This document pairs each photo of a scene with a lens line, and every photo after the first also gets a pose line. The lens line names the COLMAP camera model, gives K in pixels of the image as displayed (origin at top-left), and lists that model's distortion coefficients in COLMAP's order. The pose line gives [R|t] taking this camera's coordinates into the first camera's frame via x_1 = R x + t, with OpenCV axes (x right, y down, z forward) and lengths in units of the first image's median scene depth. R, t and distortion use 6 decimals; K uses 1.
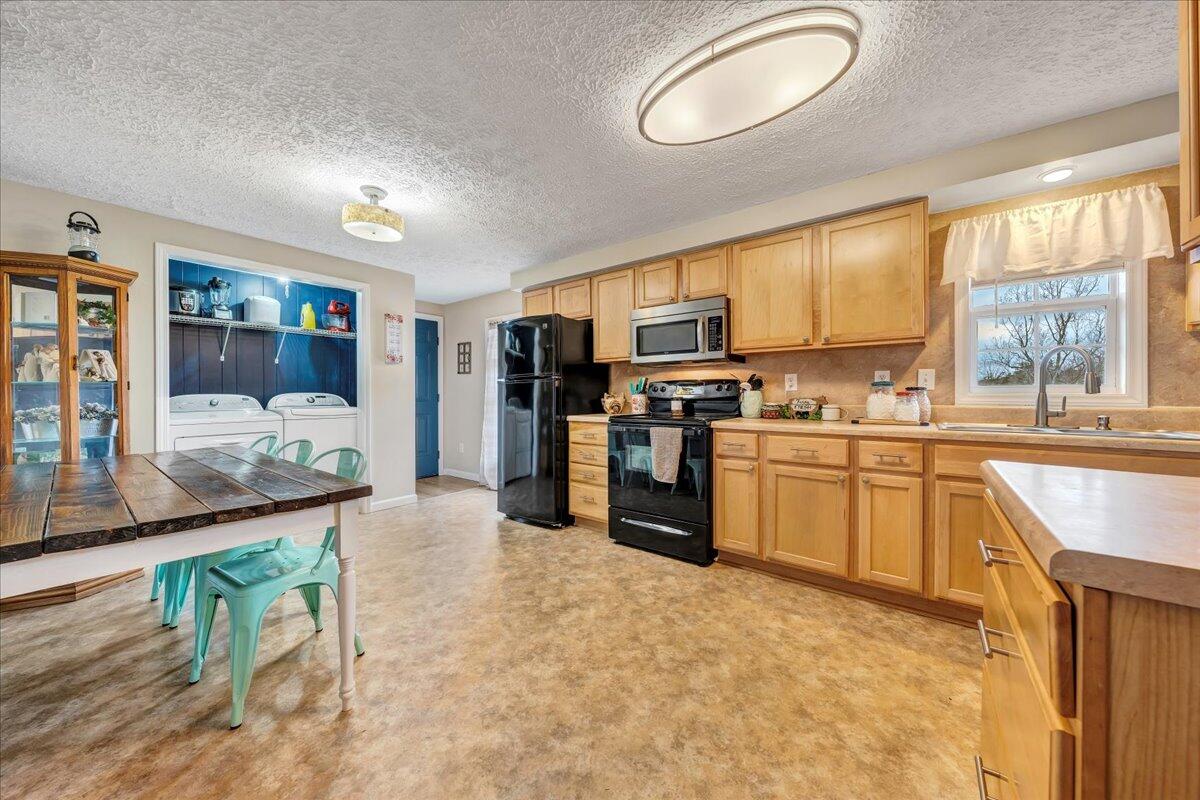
lens RADIAL K [[413.0, 0, 604.3], [0, 413.0, 395.6], [0, 0, 1]] dist [0.000558, -0.000267]
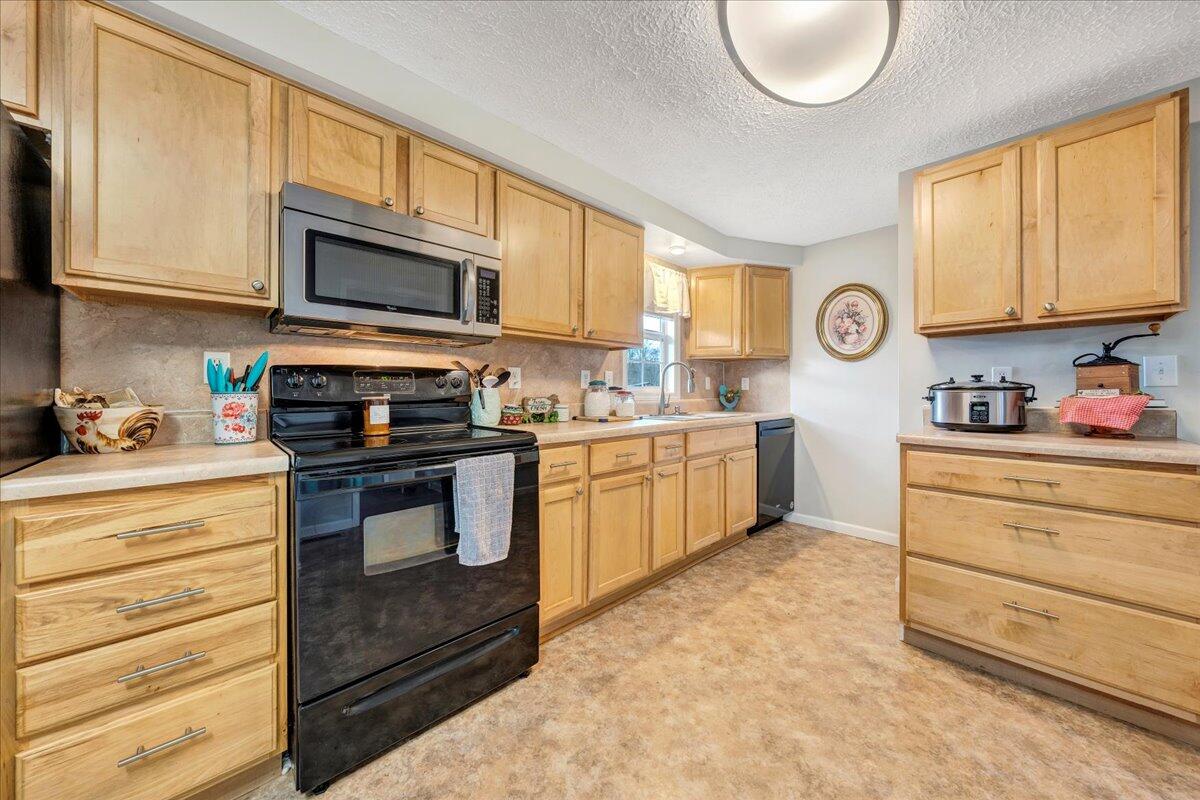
lens RADIAL K [[413.0, 0, 597.0], [0, 413.0, 391.6], [0, 0, 1]] dist [0.000558, -0.000267]
pose [[0.151700, 0.003529, 0.988420, -0.384415], [0.004842, 0.999979, -0.004313, -0.001944], [-0.988415, 0.005440, 0.151680, 0.875141]]
